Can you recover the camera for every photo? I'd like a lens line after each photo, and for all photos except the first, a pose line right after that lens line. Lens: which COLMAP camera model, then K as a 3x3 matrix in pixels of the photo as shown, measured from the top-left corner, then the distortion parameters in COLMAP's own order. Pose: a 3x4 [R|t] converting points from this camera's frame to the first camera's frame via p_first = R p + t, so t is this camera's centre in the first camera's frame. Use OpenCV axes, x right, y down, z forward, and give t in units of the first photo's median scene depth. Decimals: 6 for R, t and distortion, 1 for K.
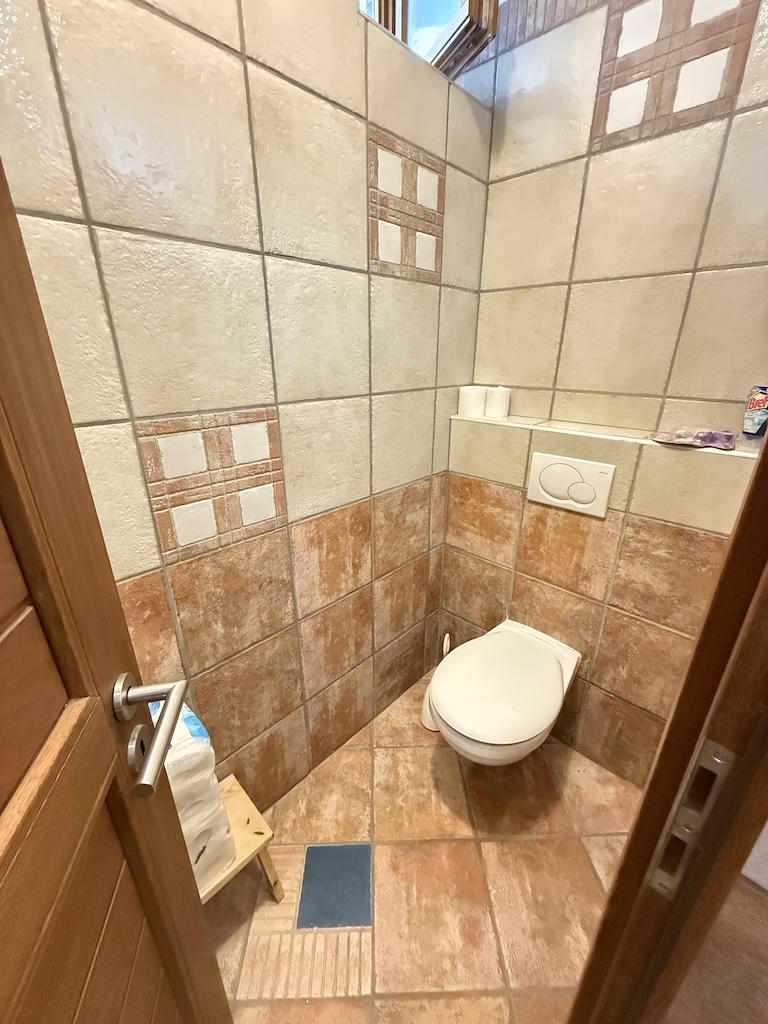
lens RADIAL K [[407.9, 0, 385.4], [0, 407.9, 509.5], [0, 0, 1]] dist [0.001240, -0.000470]
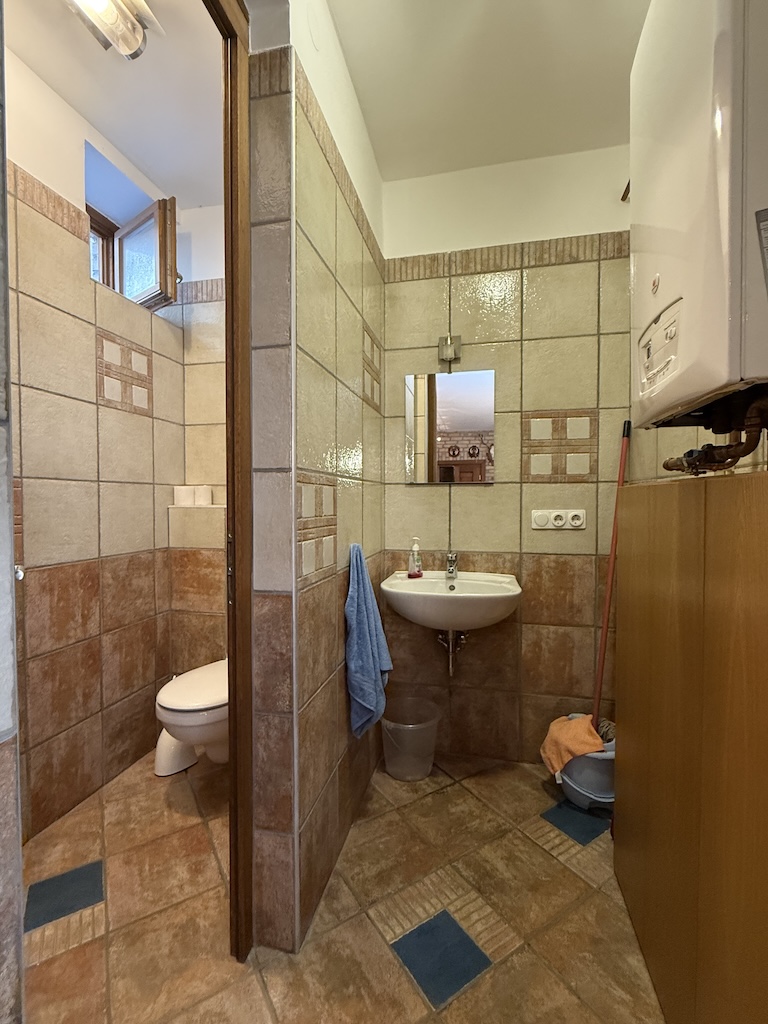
lens RADIAL K [[453.6, 0, 382.2], [0, 453.6, 511.5], [0, 0, 1]] dist [0.000676, -0.000563]
pose [[0.858060, -0.014431, 0.513346, -0.002010], [0.188827, 0.938447, -0.289243, 0.418491], [-0.477574, 0.345122, 0.807969, -0.636336]]
